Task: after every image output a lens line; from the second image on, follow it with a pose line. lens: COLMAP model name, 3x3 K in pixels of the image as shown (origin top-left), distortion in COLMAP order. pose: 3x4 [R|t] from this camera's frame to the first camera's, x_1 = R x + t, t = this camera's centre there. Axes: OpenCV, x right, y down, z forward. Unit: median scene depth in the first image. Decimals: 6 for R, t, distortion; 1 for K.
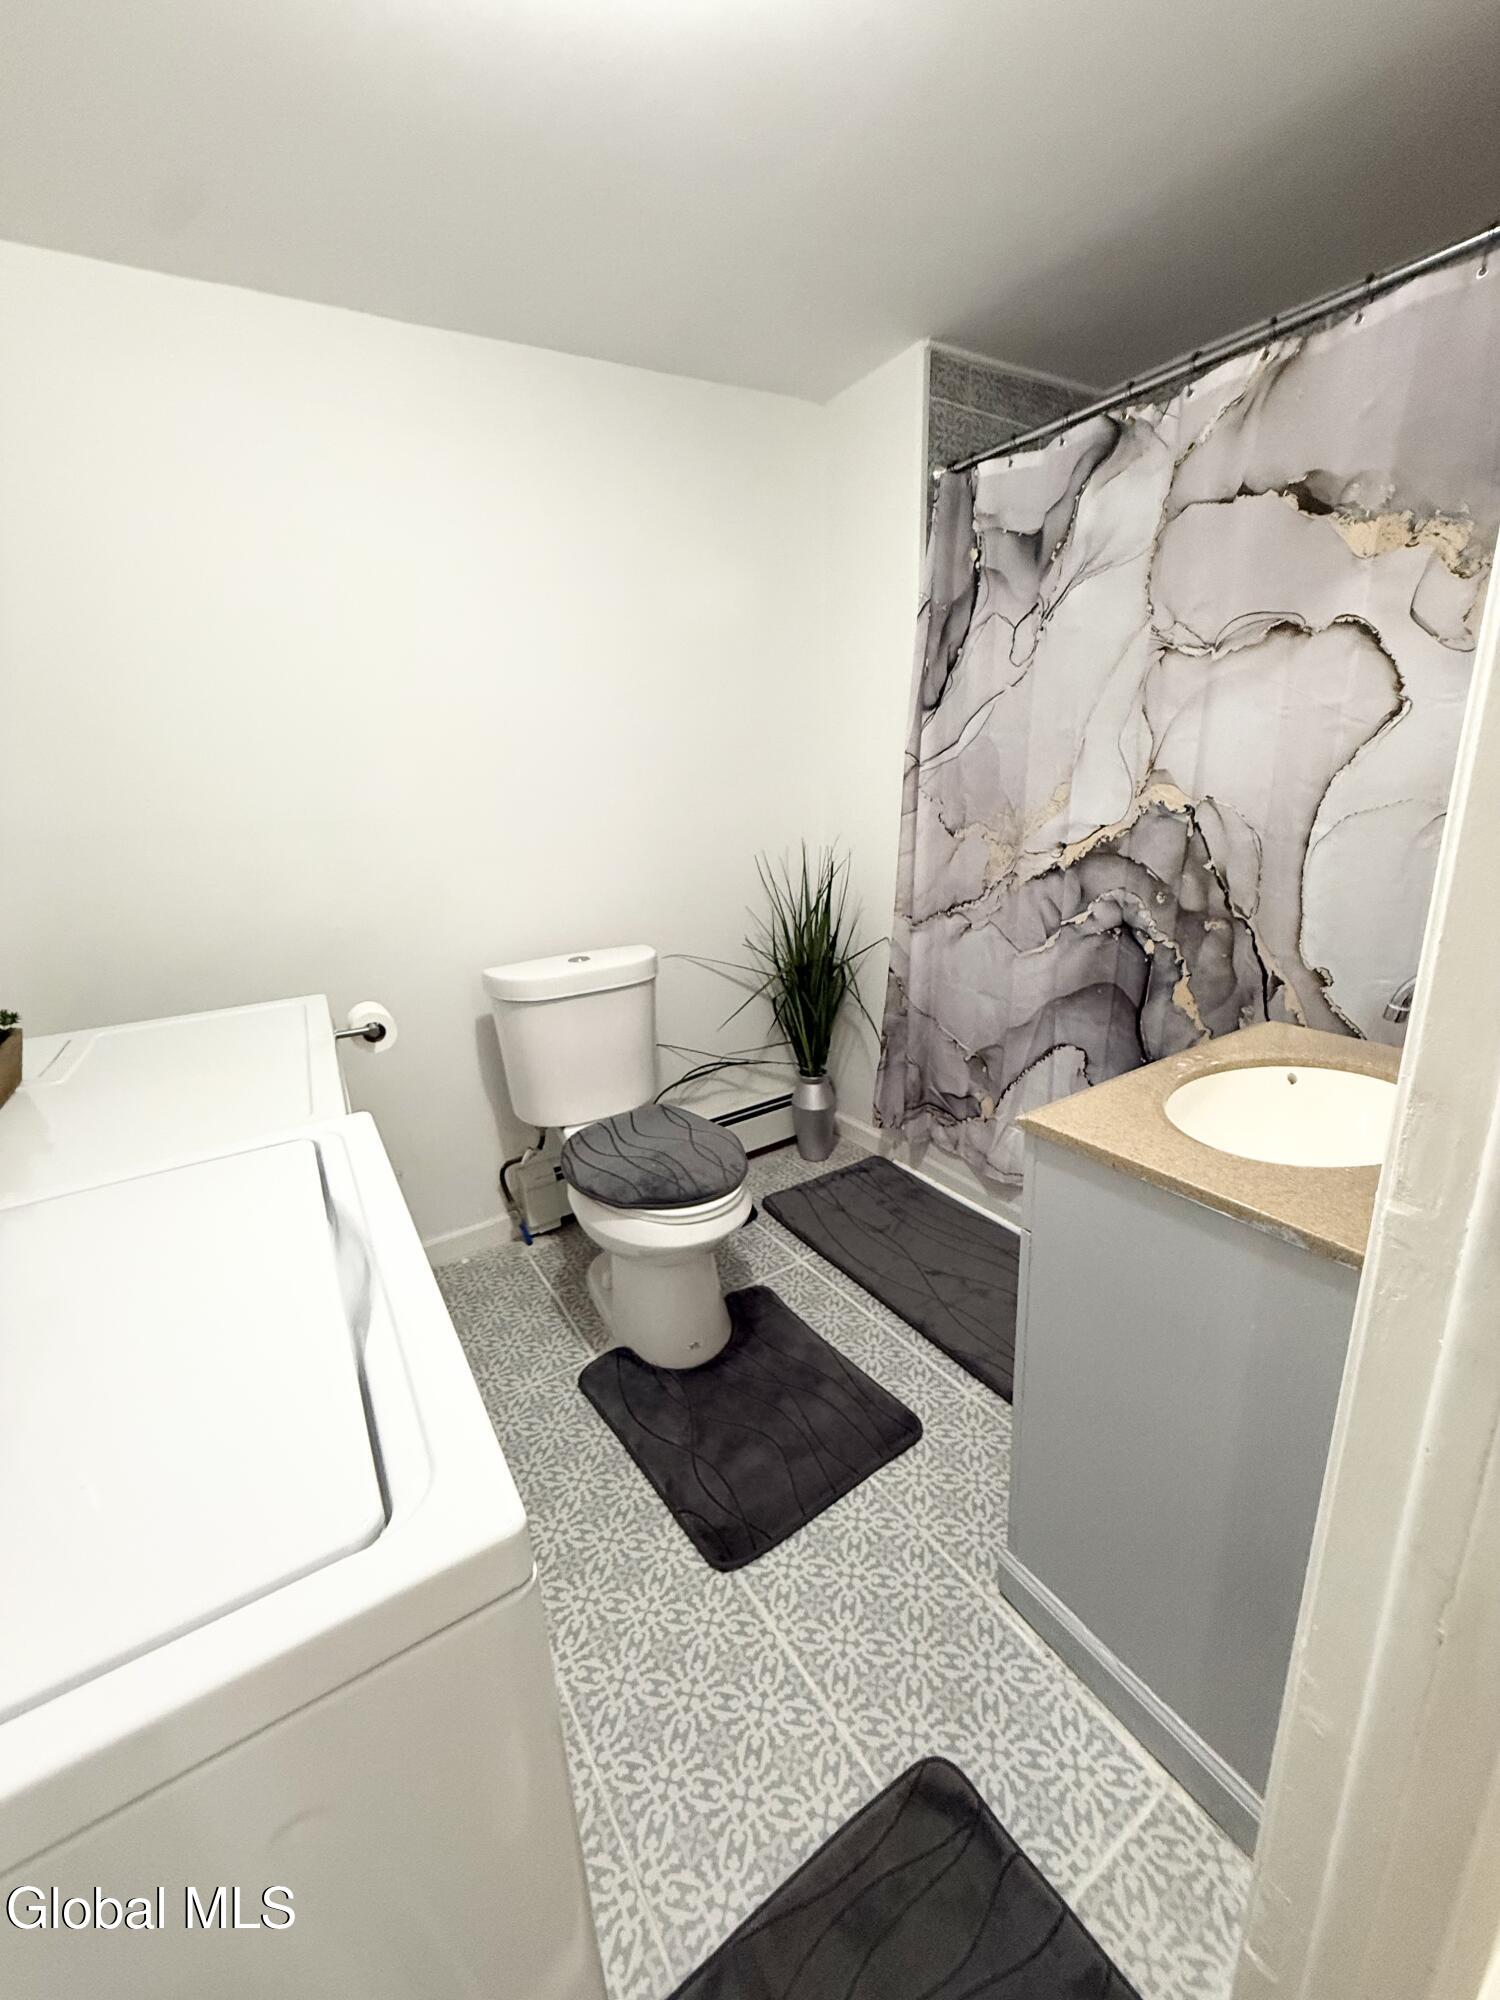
lens RADIAL K [[800.9, 0, 752.0], [0, 800.9, 992.7], [0, 0, 1]] dist [0.001495, -0.000055]
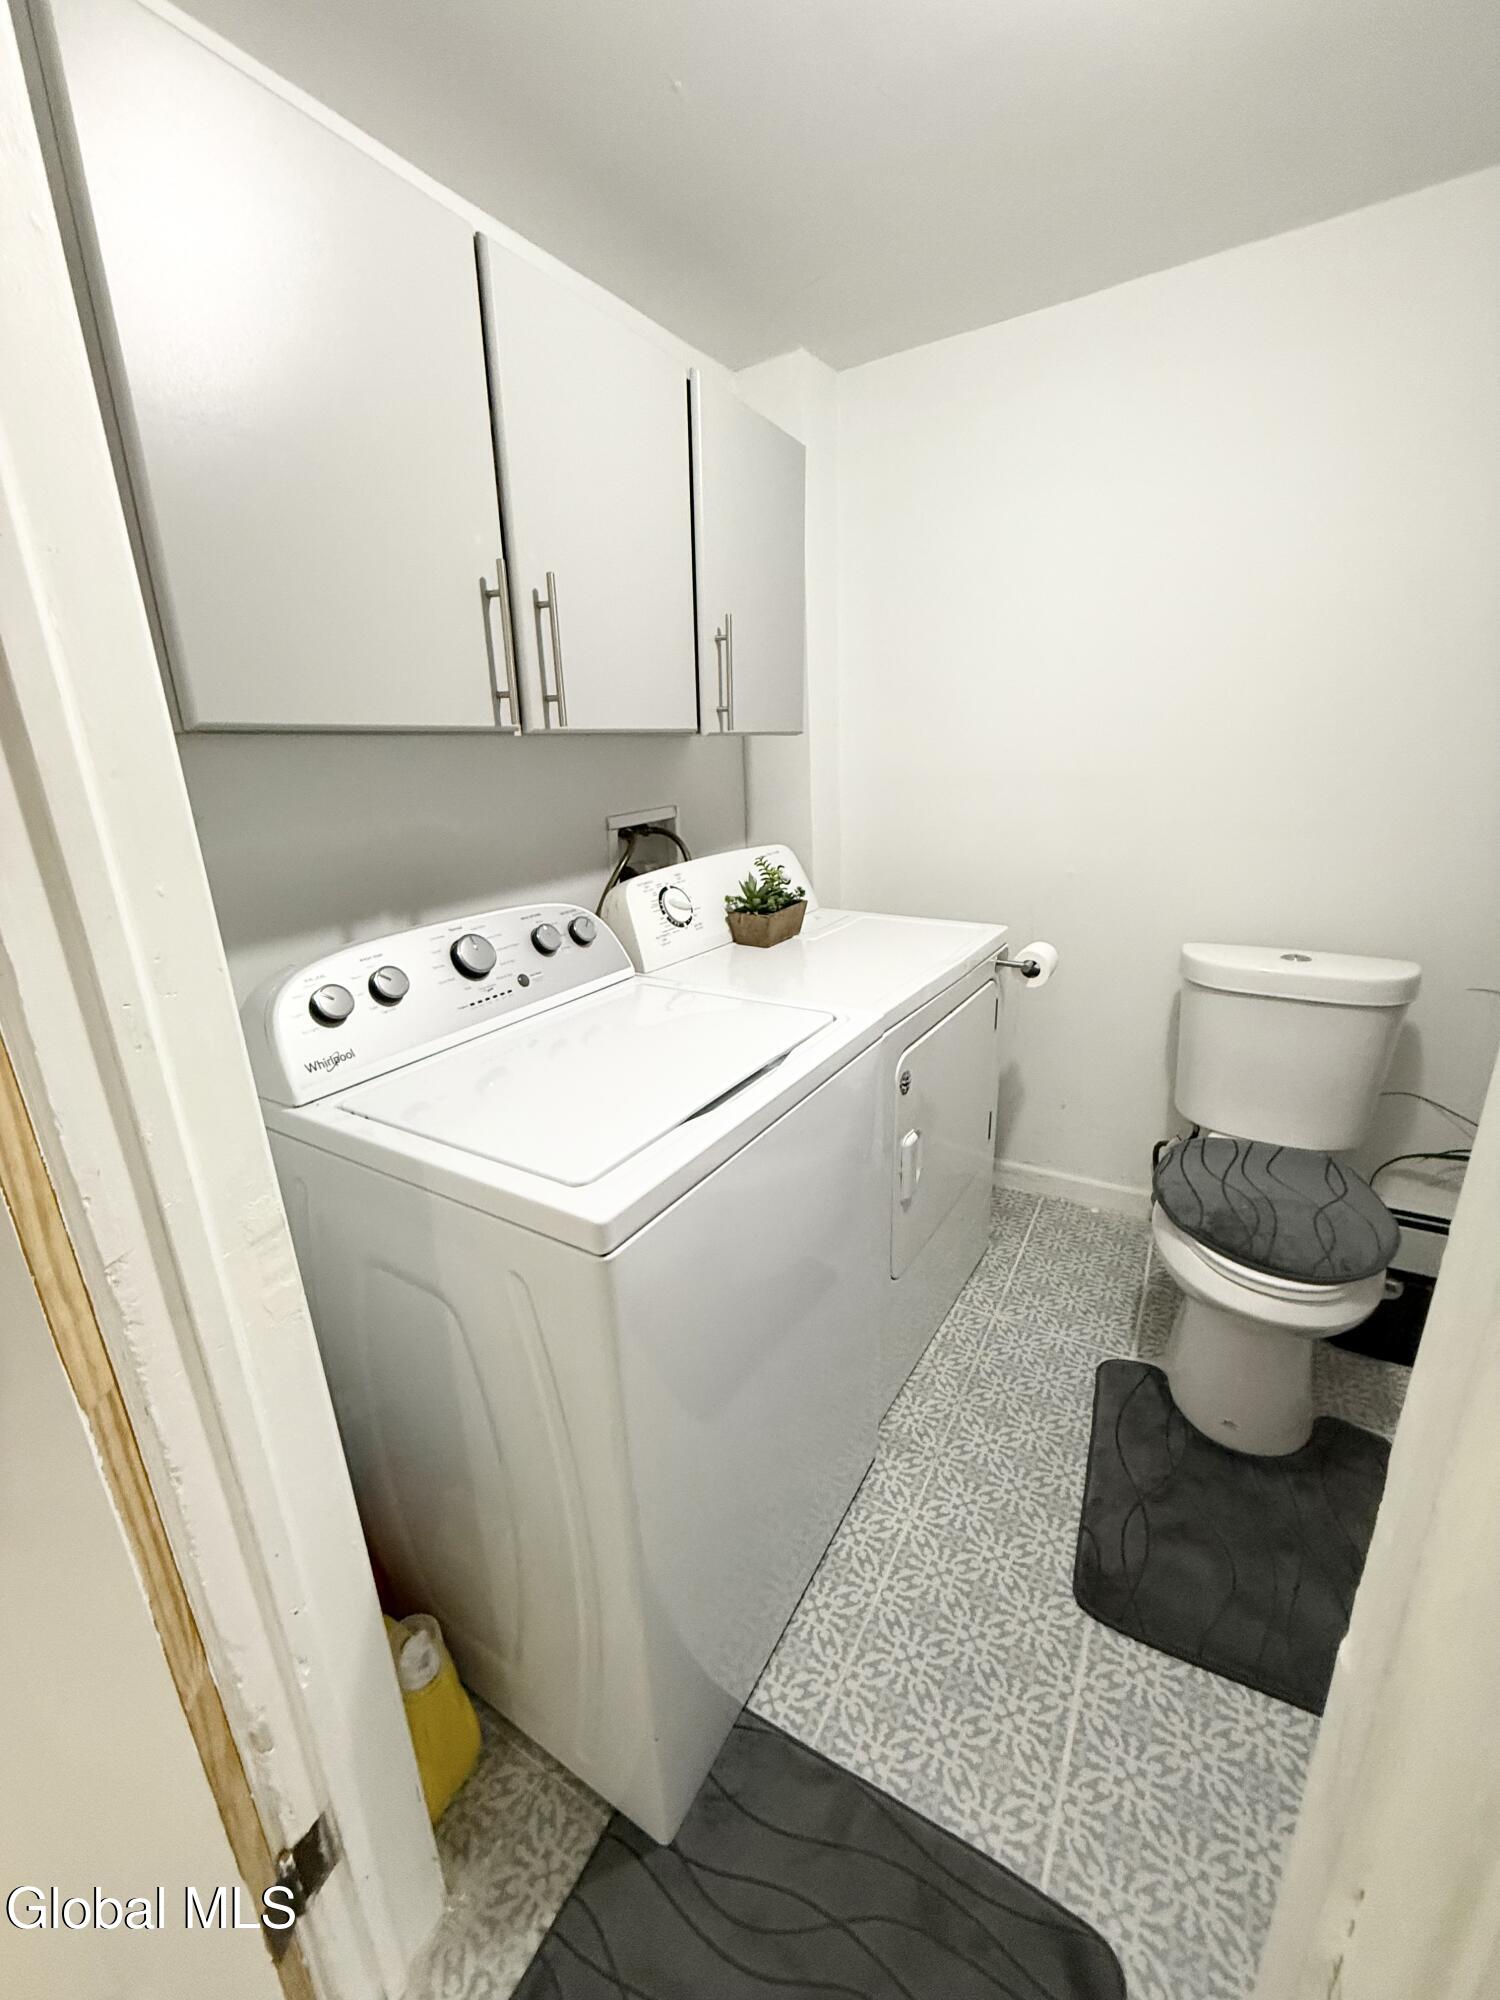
lens RADIAL K [[800.9, 0, 752.0], [0, 800.9, 992.7], [0, 0, 1]] dist [0.001495, -0.000055]
pose [[0.452178, 0.293463, -0.842267, 0.316710], [-0.227388, 0.951048, 0.209290, -0.067381], [0.862456, 0.096885, 0.496773, 0.102041]]
